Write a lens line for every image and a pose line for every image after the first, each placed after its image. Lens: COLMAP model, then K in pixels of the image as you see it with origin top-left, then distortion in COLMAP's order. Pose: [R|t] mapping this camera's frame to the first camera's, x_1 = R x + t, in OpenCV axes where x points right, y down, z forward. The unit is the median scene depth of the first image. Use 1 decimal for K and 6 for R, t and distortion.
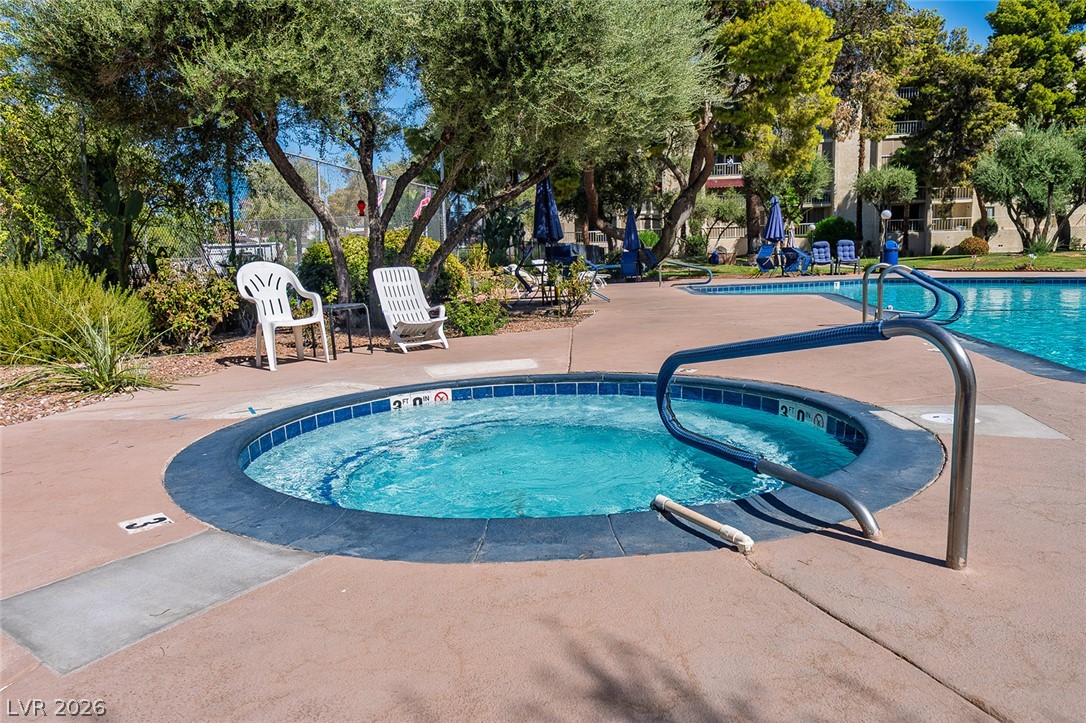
lens RADIAL K [[727.1, 0, 543.0], [0, 727.1, 361.5], [0, 0, 1]] dist [0.001026, -0.024931]
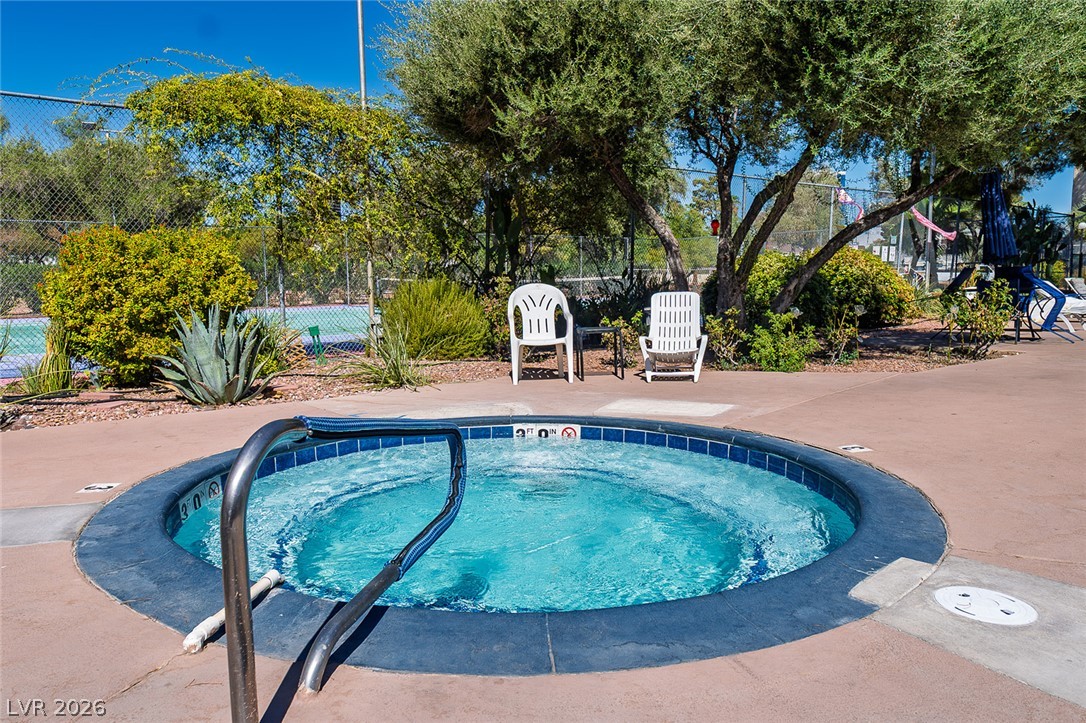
lens RADIAL K [[739.5, 0, 539.7], [0, 739.5, 359.8], [0, 0, 1]] dist [-0.010164, 0.023388]
pose [[0.760159, 0.094202, -0.642871, 0.223970], [-0.106075, 0.994152, 0.020249, -0.031154], [0.641019, 0.052800, 0.765706, 0.107090]]
